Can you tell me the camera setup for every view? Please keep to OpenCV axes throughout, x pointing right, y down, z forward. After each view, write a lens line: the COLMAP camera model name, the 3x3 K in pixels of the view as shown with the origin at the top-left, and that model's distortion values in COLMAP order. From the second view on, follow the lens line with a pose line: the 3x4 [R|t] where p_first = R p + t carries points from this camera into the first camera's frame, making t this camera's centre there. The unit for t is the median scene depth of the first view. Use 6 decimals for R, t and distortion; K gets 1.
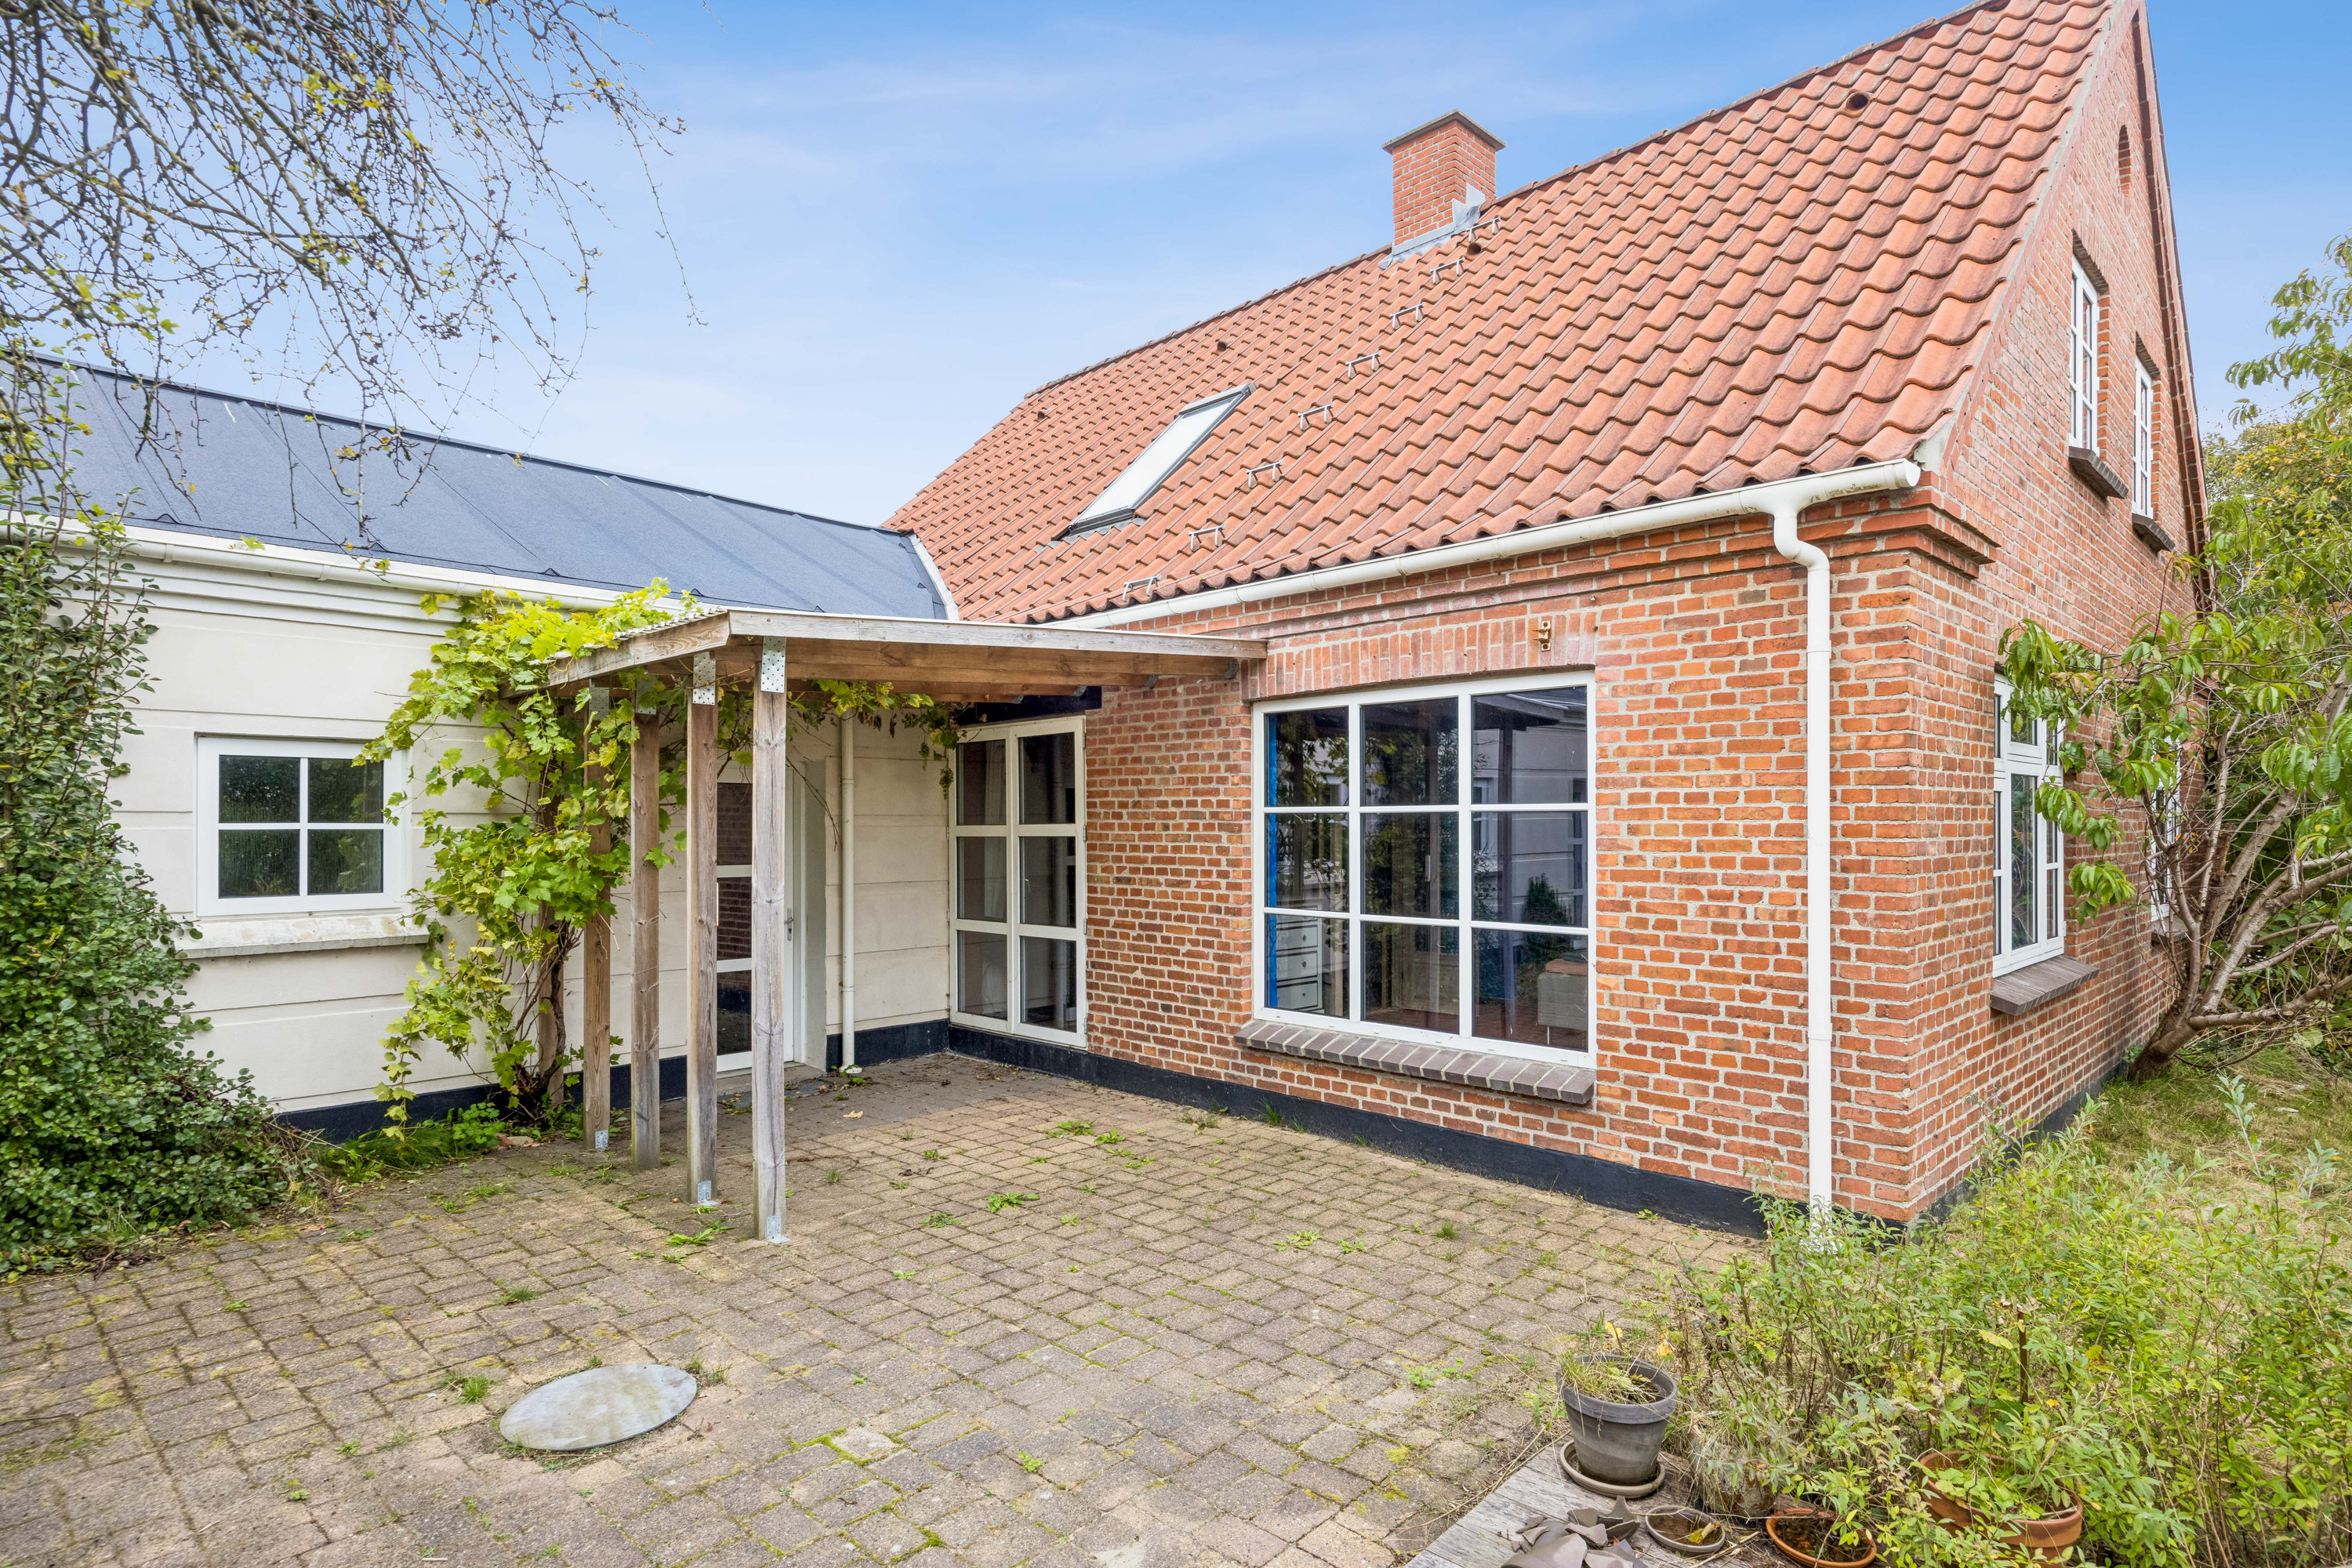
lens RADIAL K [[1249.7, 0, 1178.9], [0, 1249.7, 783.9], [0, 0, 1]] dist [-0.004959, -0.000353]
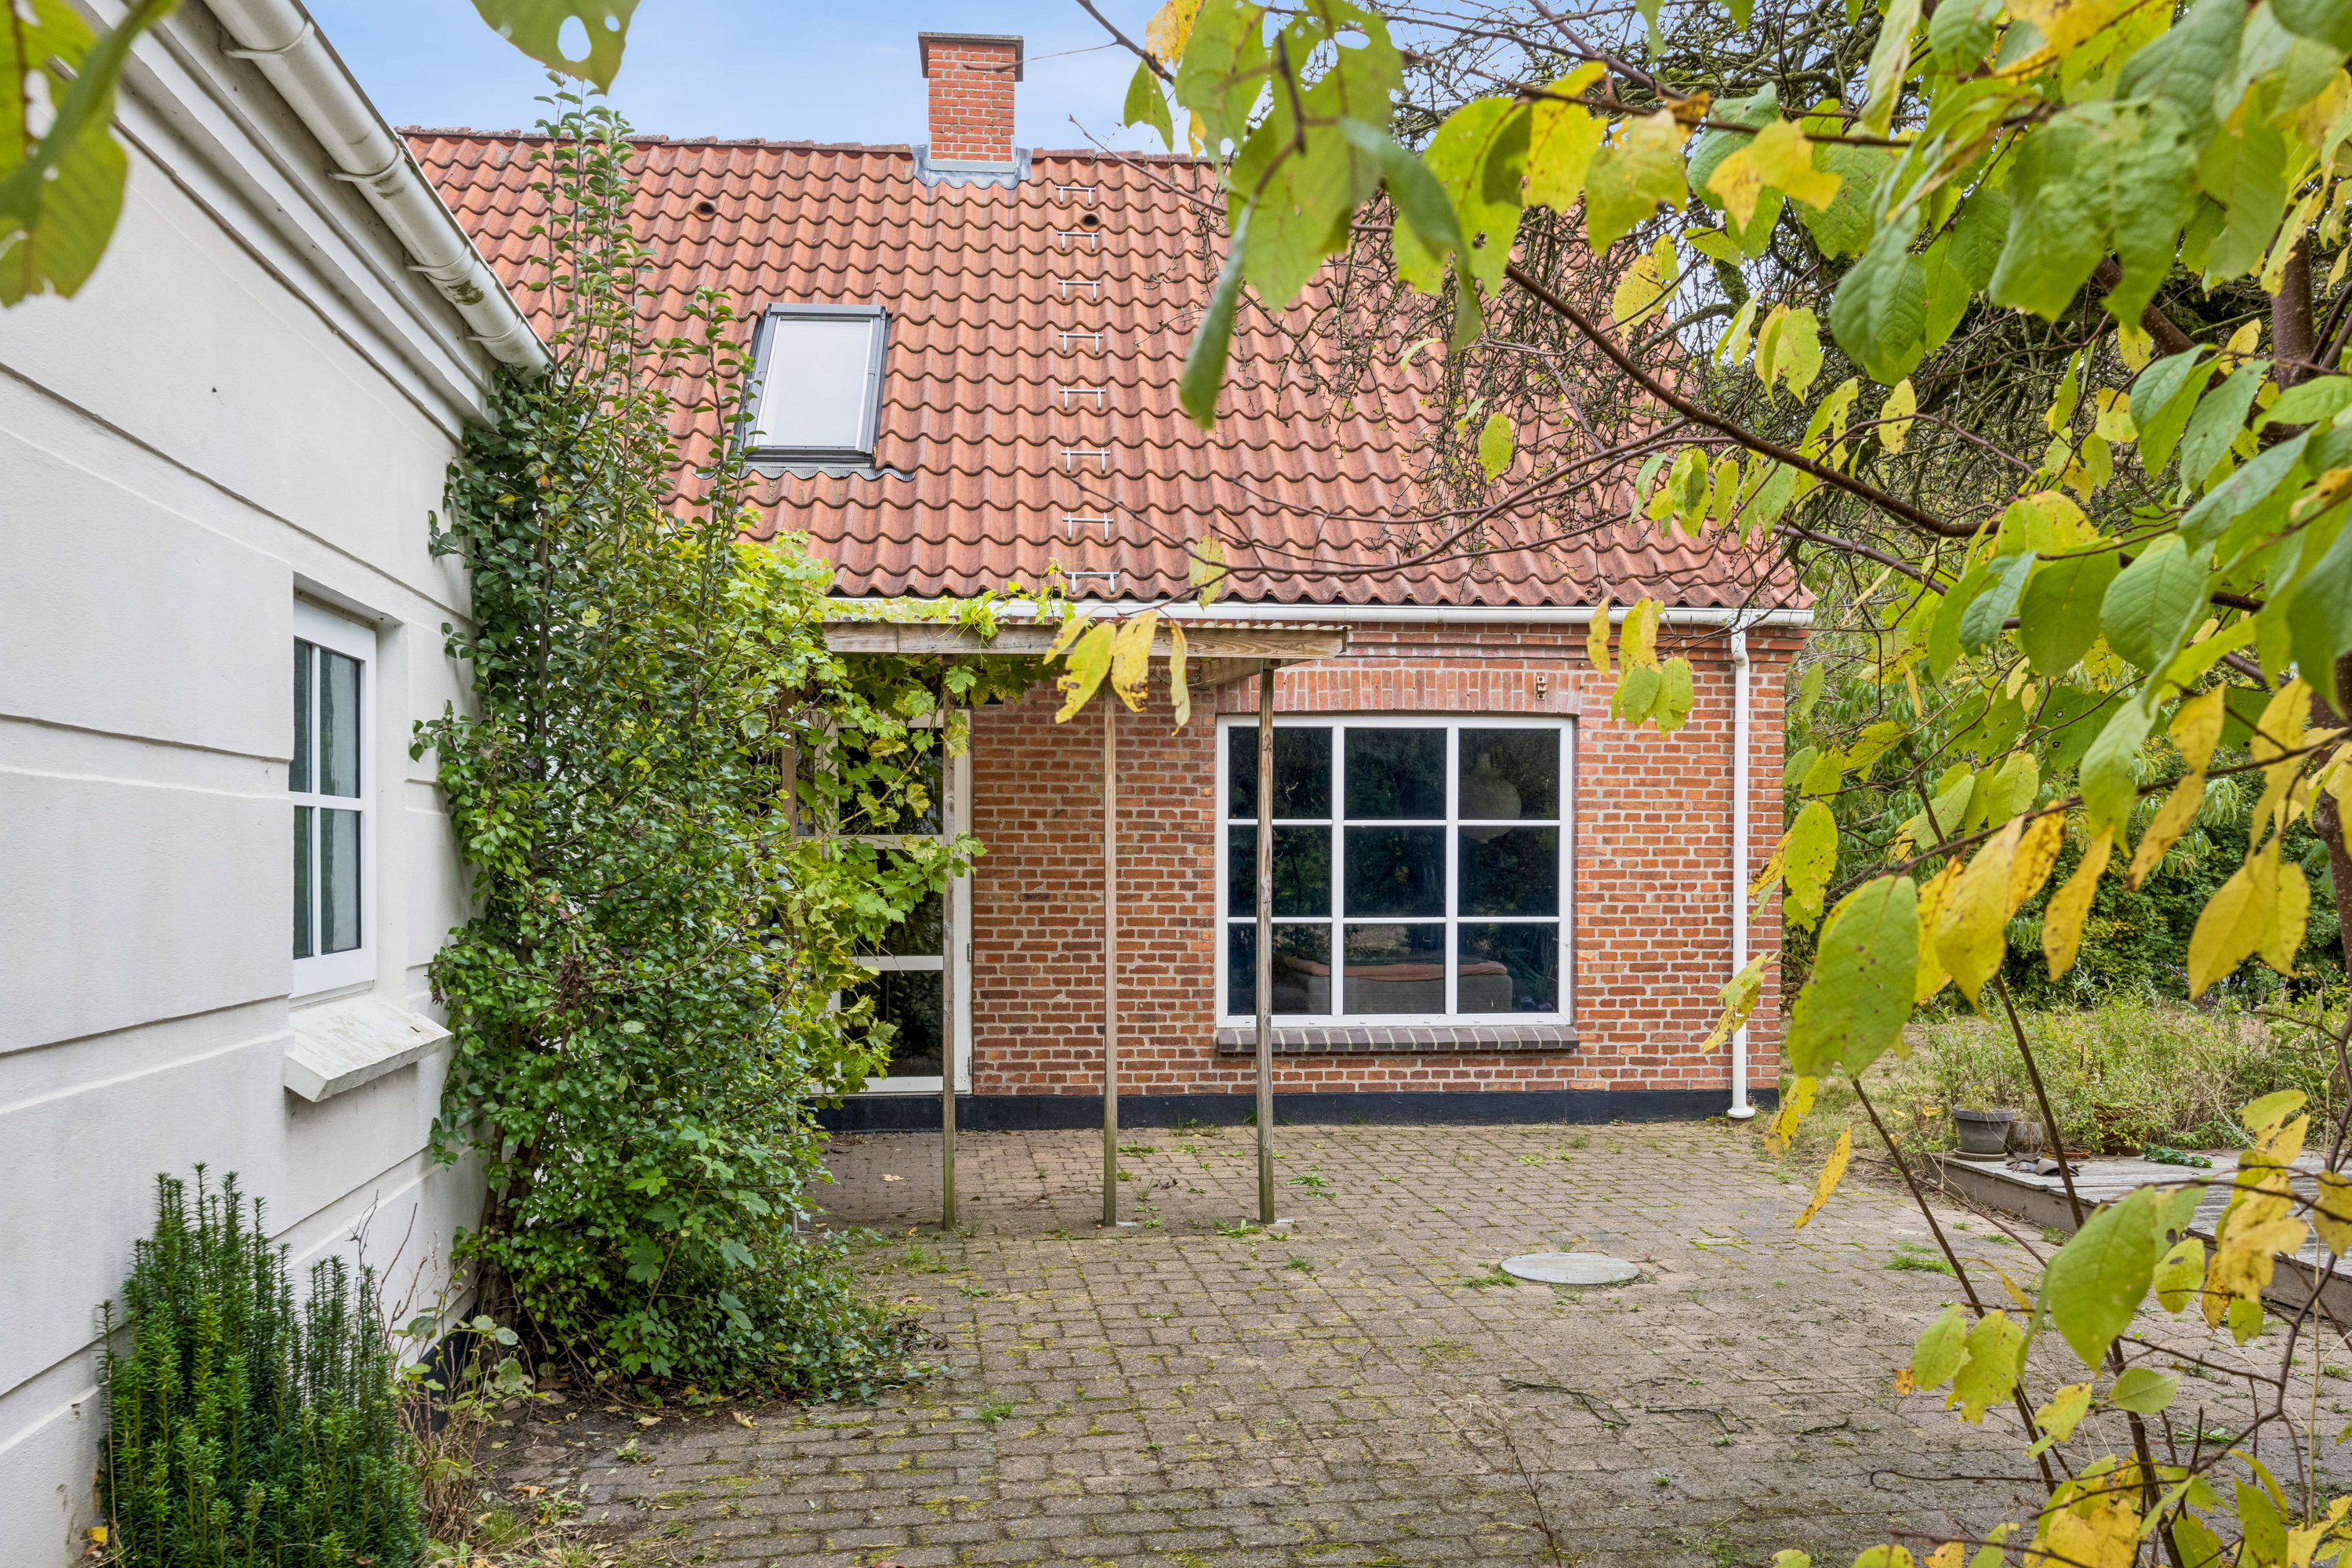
lens RADIAL K [[2065.2, 0, 1177.0], [0, 2065.2, 800.9], [0, 0, 1]] dist [0.002358, 0.000508]
pose [[0.611209, 0.023037, 0.791134, -1.695006], [-0.026065, 0.999620, -0.008970, 0.026178], [-0.791040, -0.015138, 0.611577, 0.005641]]
